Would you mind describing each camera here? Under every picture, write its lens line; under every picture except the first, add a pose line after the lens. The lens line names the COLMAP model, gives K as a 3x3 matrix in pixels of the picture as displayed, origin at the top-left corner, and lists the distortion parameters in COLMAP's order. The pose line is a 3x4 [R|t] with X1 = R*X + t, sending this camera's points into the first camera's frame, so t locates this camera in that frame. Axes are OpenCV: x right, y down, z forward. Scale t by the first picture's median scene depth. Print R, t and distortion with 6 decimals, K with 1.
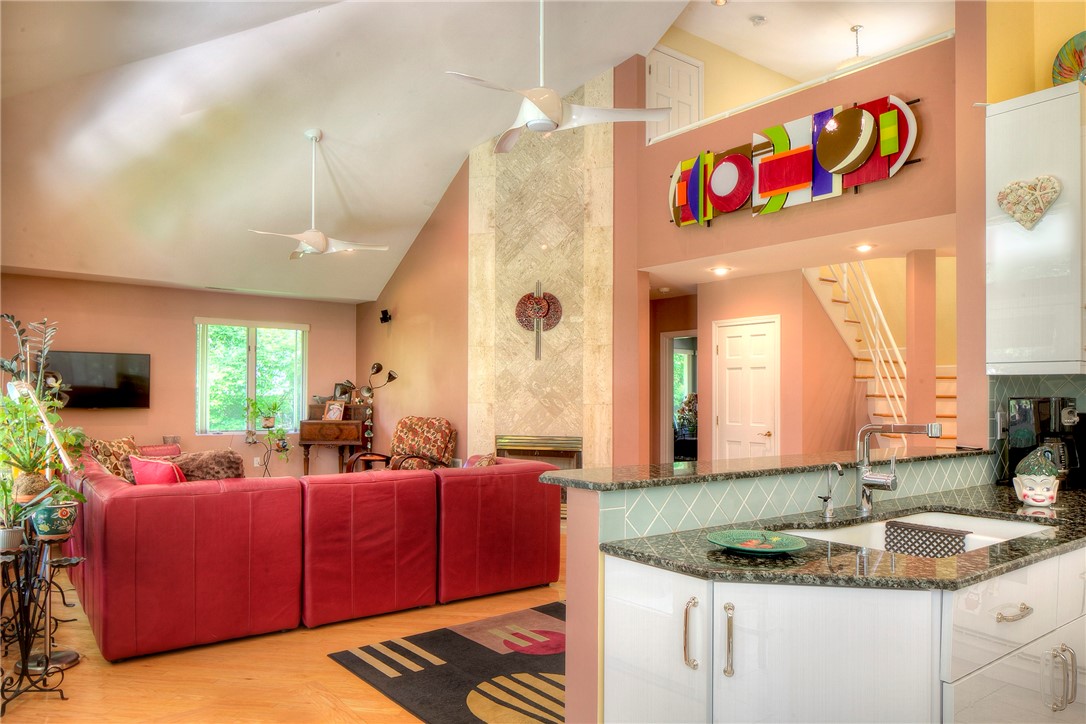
lens RADIAL K [[734.9, 0, 545.5], [0, 734.9, 409.9], [0, 0, 1]] dist [-0.005728, -0.000802]
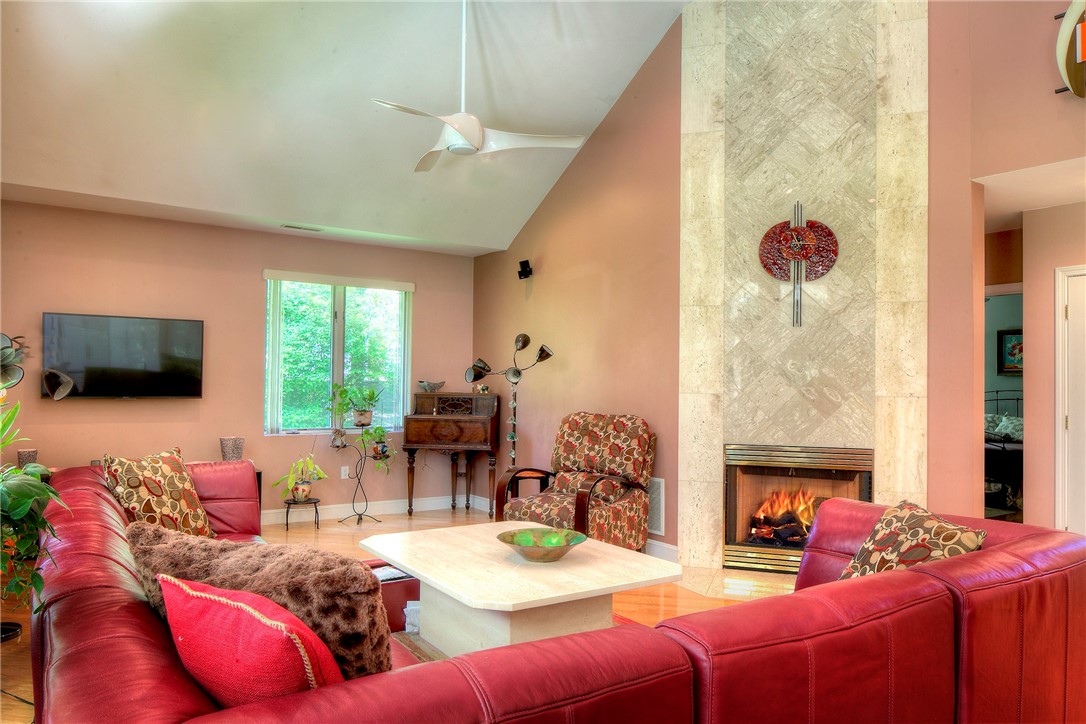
lens RADIAL K [[764.4, 0, 547.8], [0, 764.4, 390.5], [0, 0, 1]] dist [-0.010012, -0.000632]
pose [[0.998100, 0.005947, -0.061324, -0.183169], [-0.006494, 0.999941, -0.008715, -0.005265], [0.061268, 0.009097, 0.998080, 0.324913]]
